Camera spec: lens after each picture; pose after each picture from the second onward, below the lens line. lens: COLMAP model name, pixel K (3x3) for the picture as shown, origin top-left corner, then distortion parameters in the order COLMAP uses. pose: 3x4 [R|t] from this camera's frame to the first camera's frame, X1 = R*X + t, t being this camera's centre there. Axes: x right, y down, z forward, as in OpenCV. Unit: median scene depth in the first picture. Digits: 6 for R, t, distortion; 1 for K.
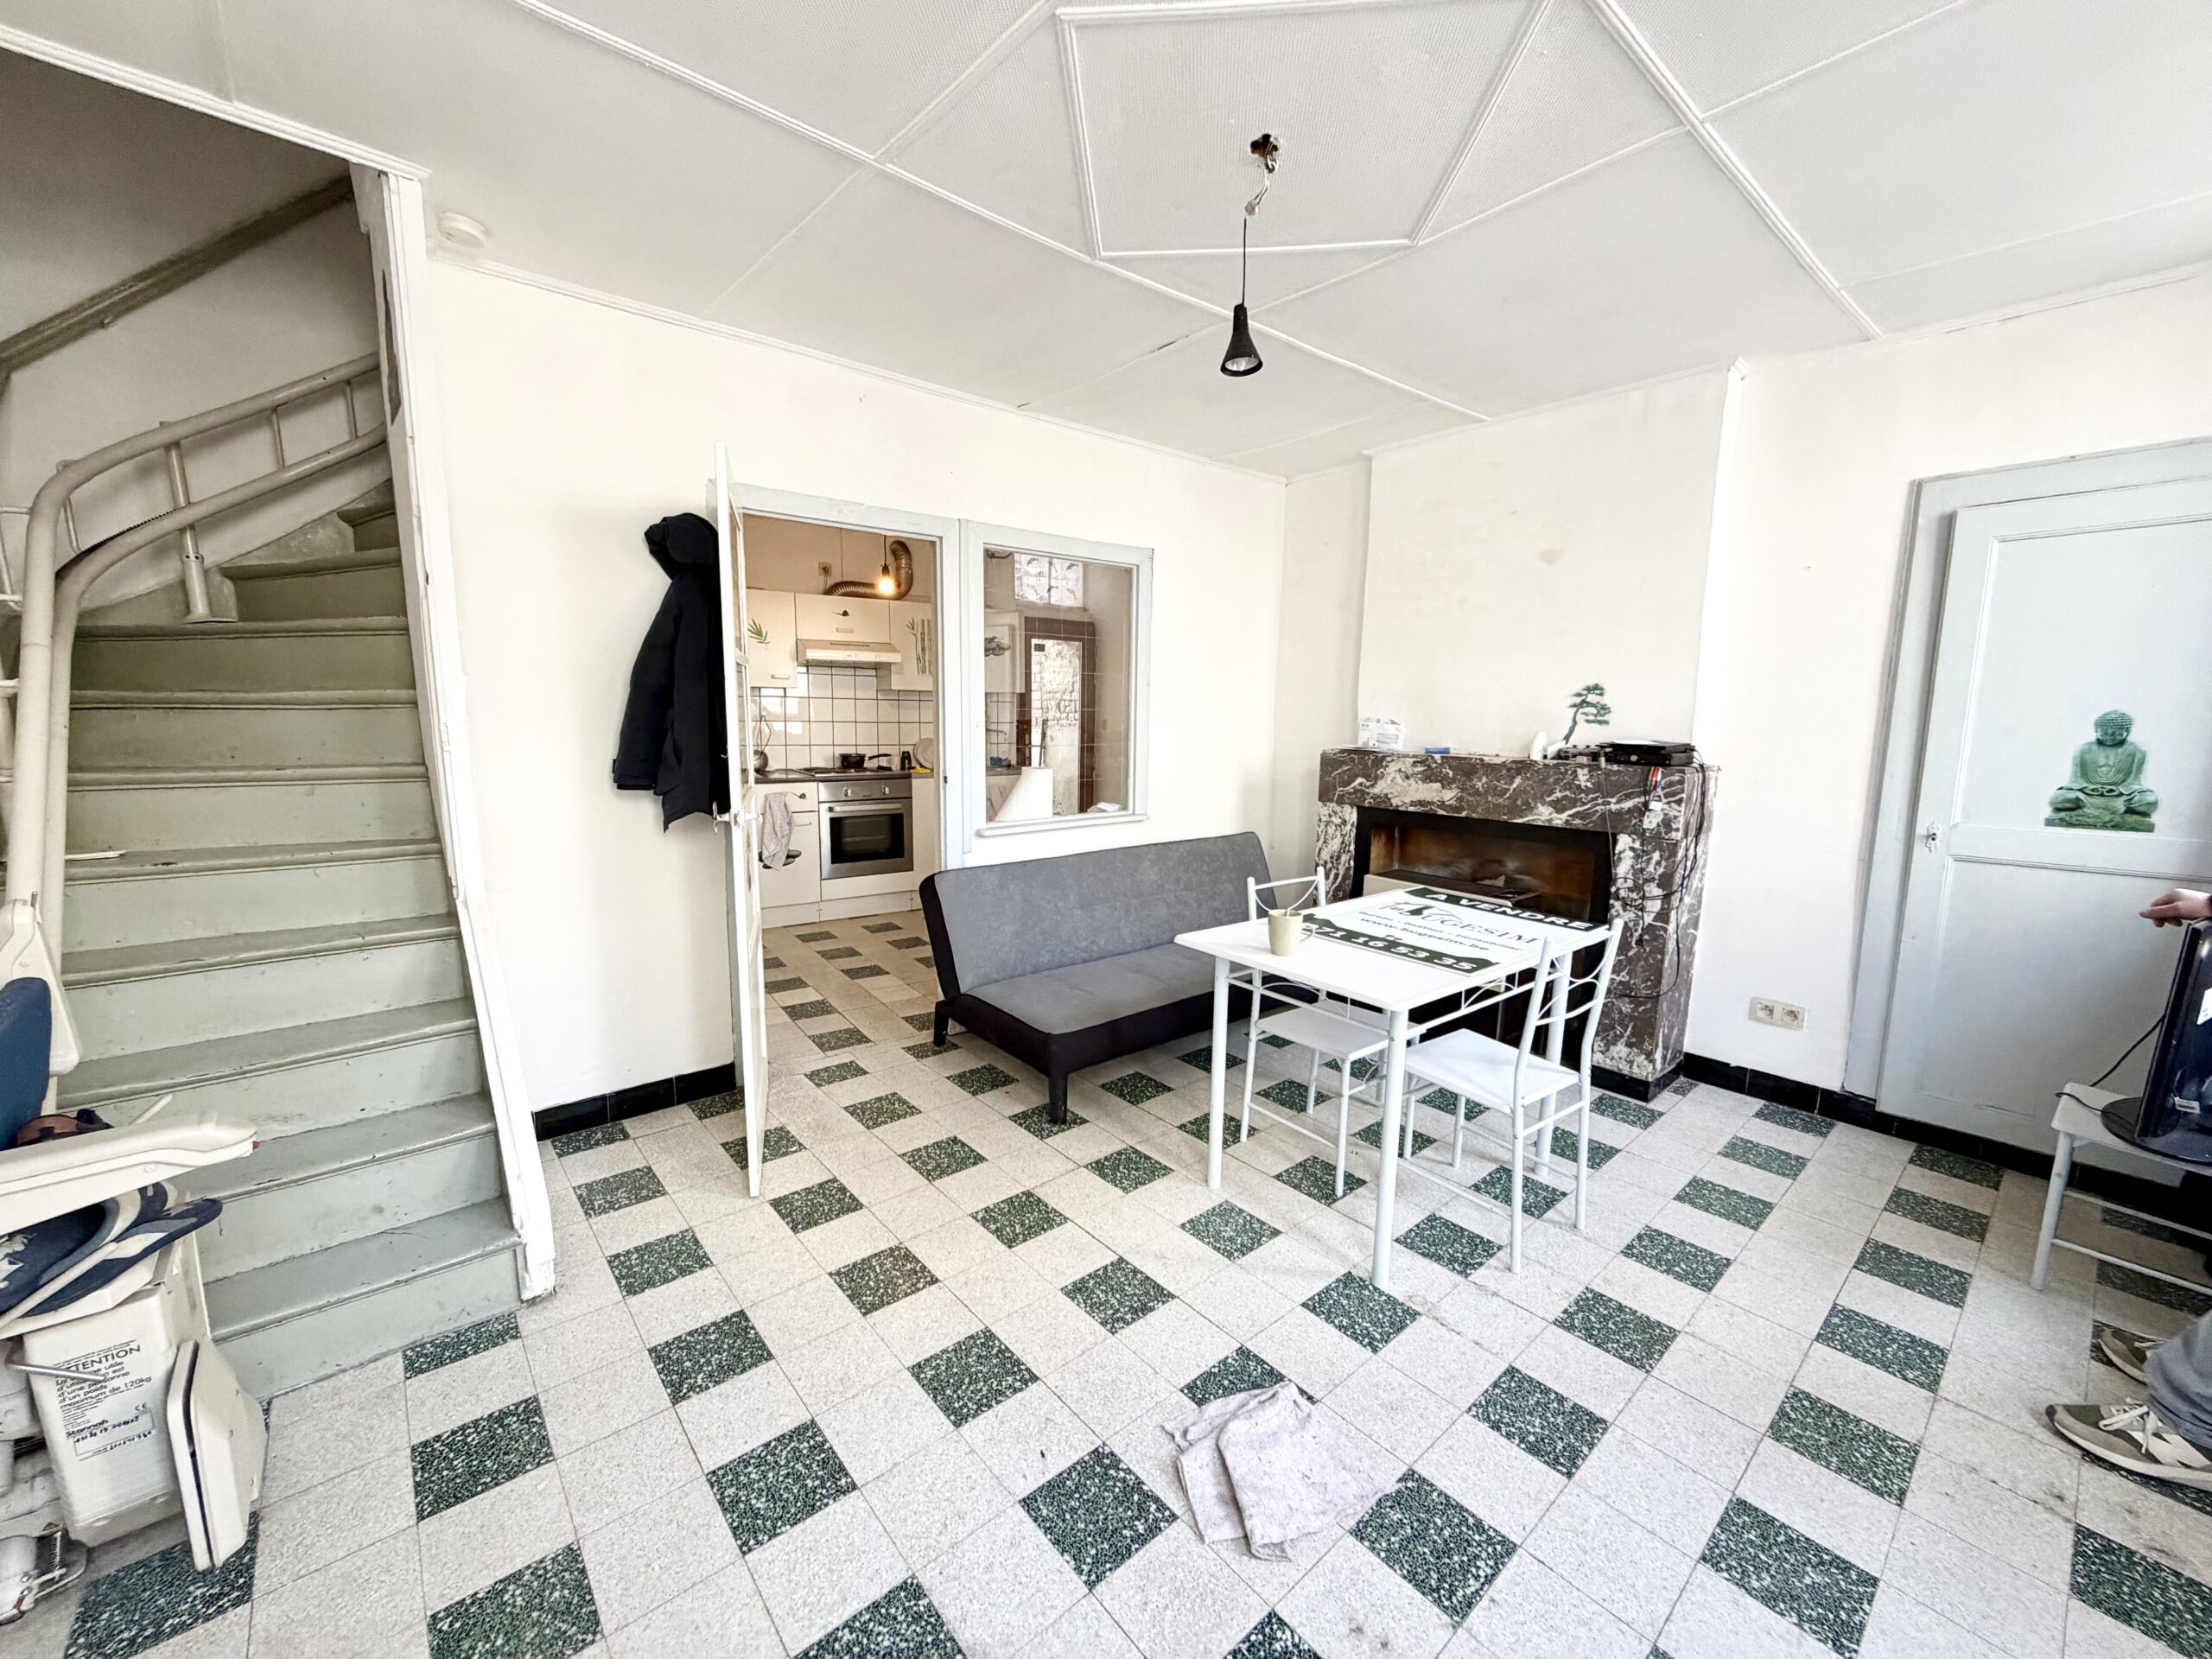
lens RADIAL K [[900.1, 0, 1106.0], [0, 900.1, 829.5], [0, 0, 1]] dist [-0.001067, -0.000064]
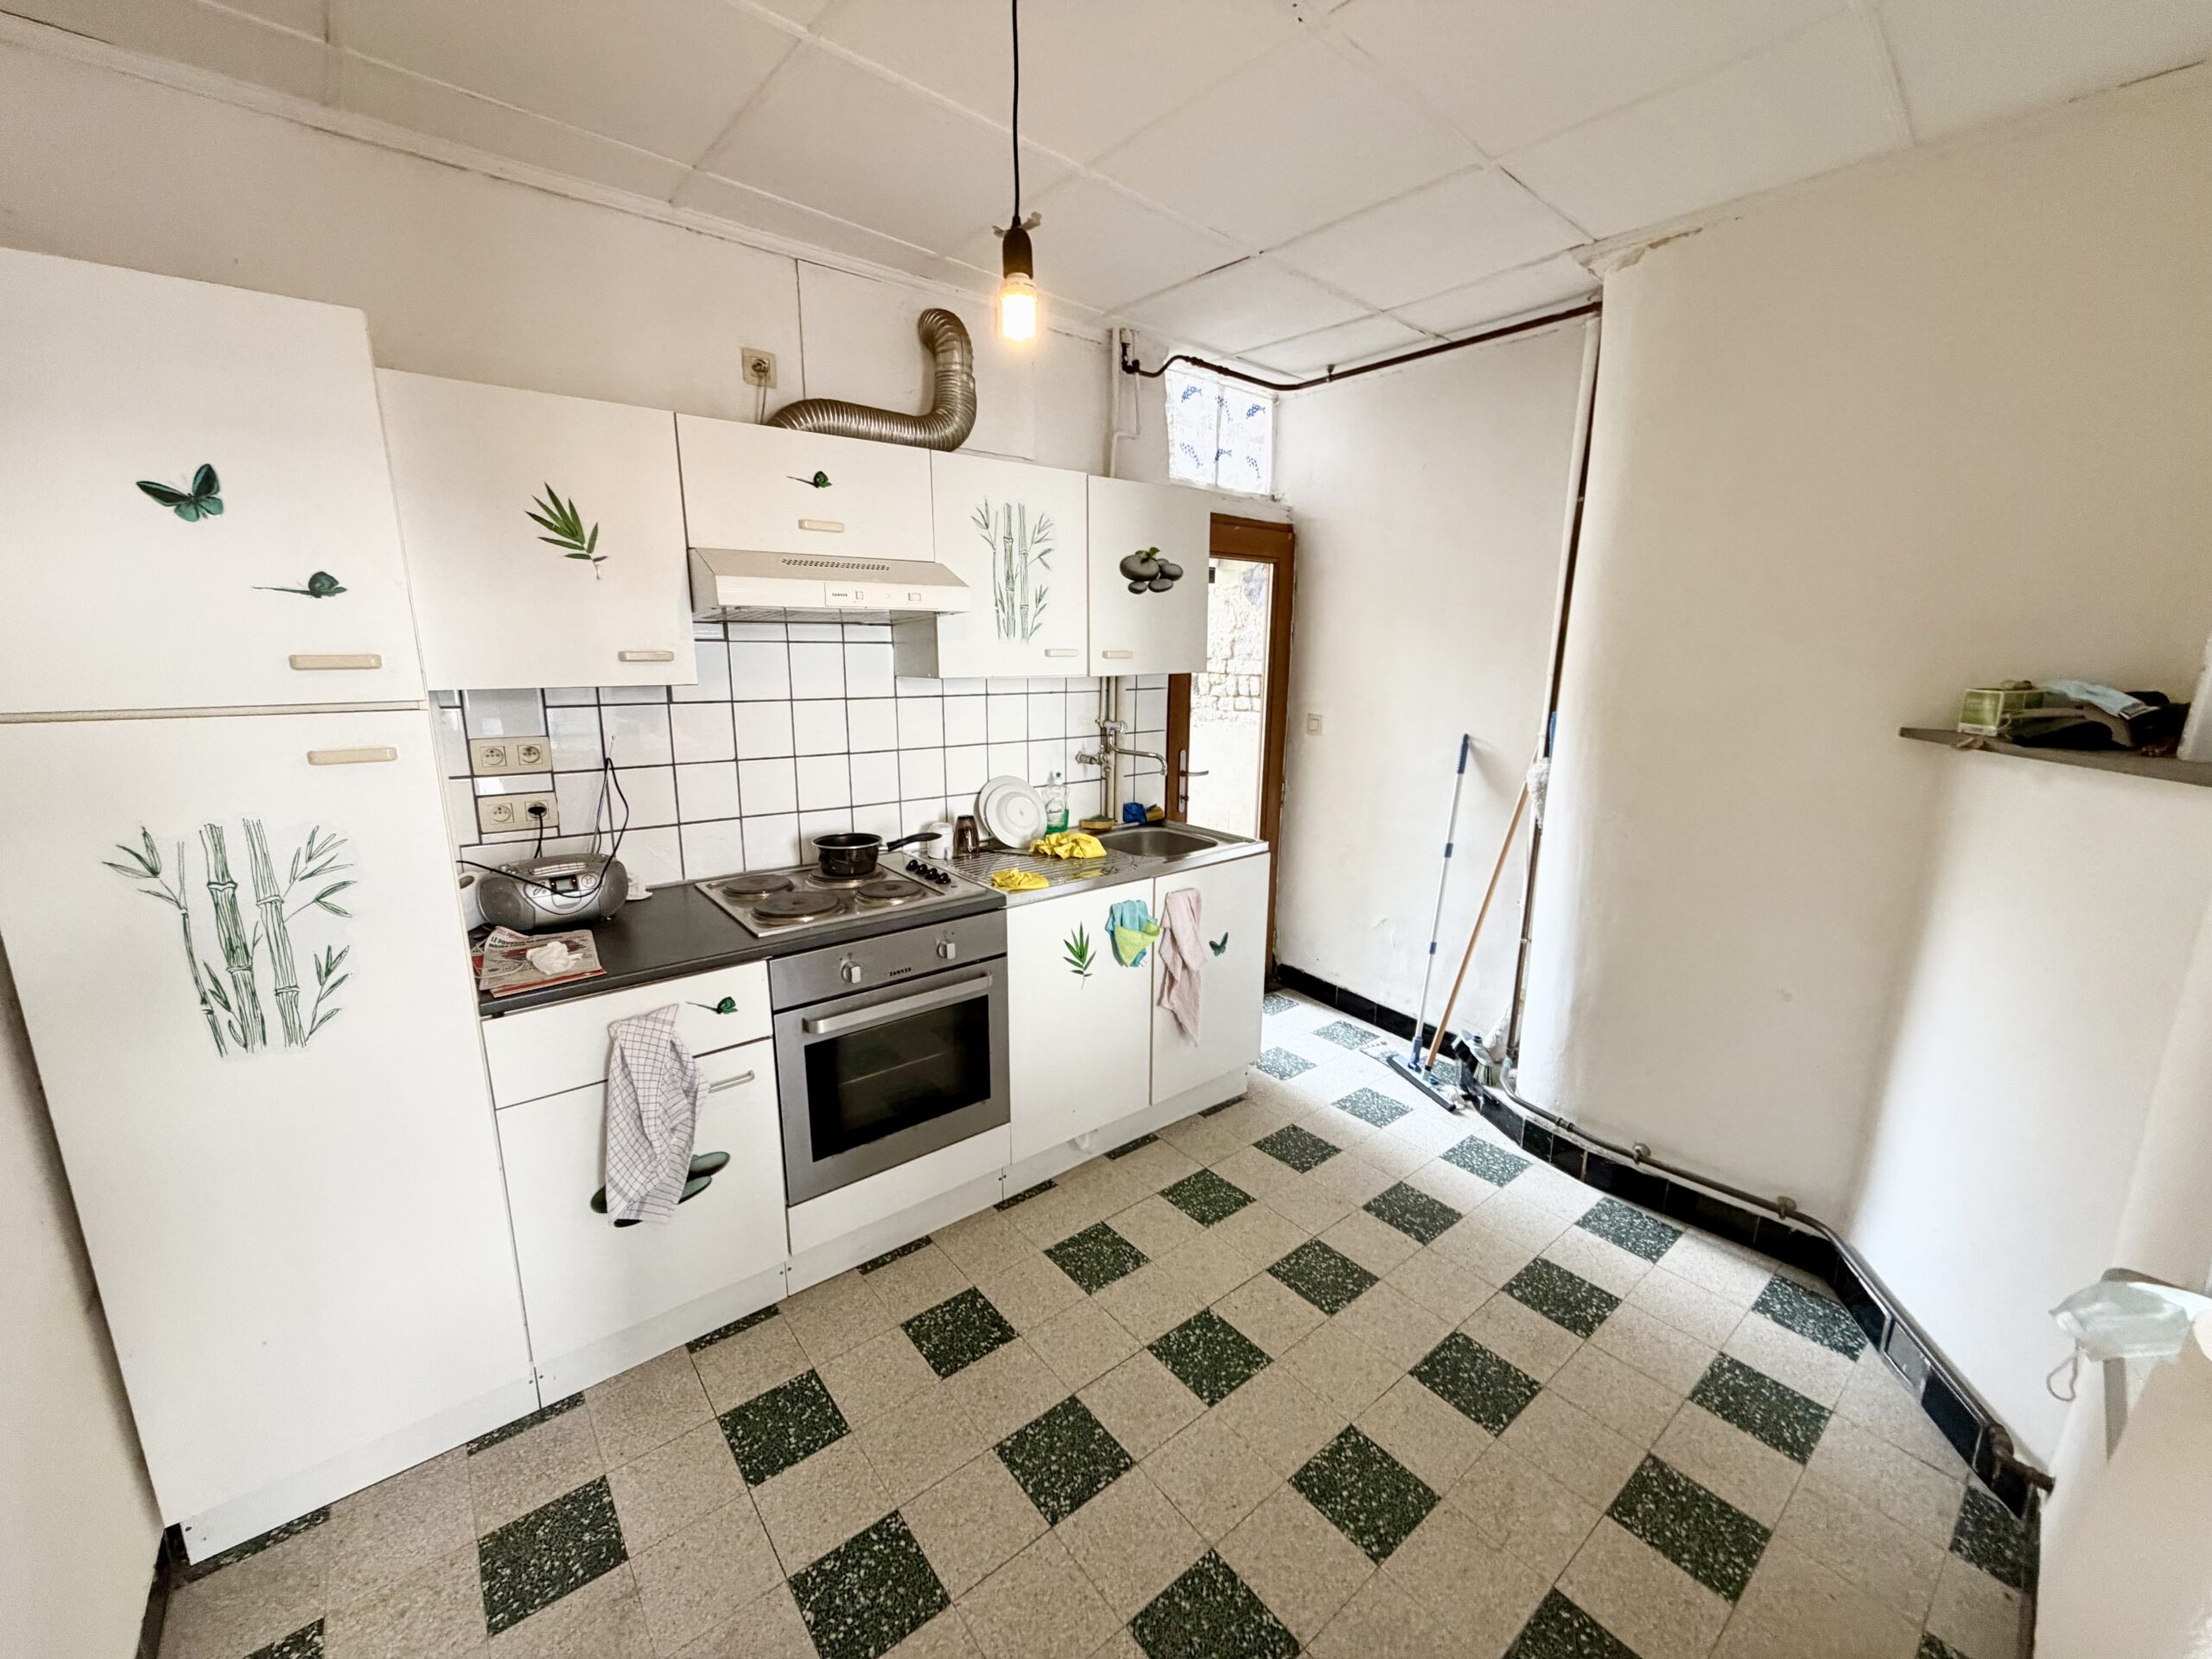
lens RADIAL K [[878.0, 0, 1100.1], [0, 878.0, 840.7], [0, 0, 1]] dist [-0.000929, -0.000149]
pose [[0.999019, -0.015017, 0.041651, -0.182834], [0.011199, 0.995838, 0.090449, -0.117108], [-0.042836, -0.089894, 0.995030, 0.592272]]
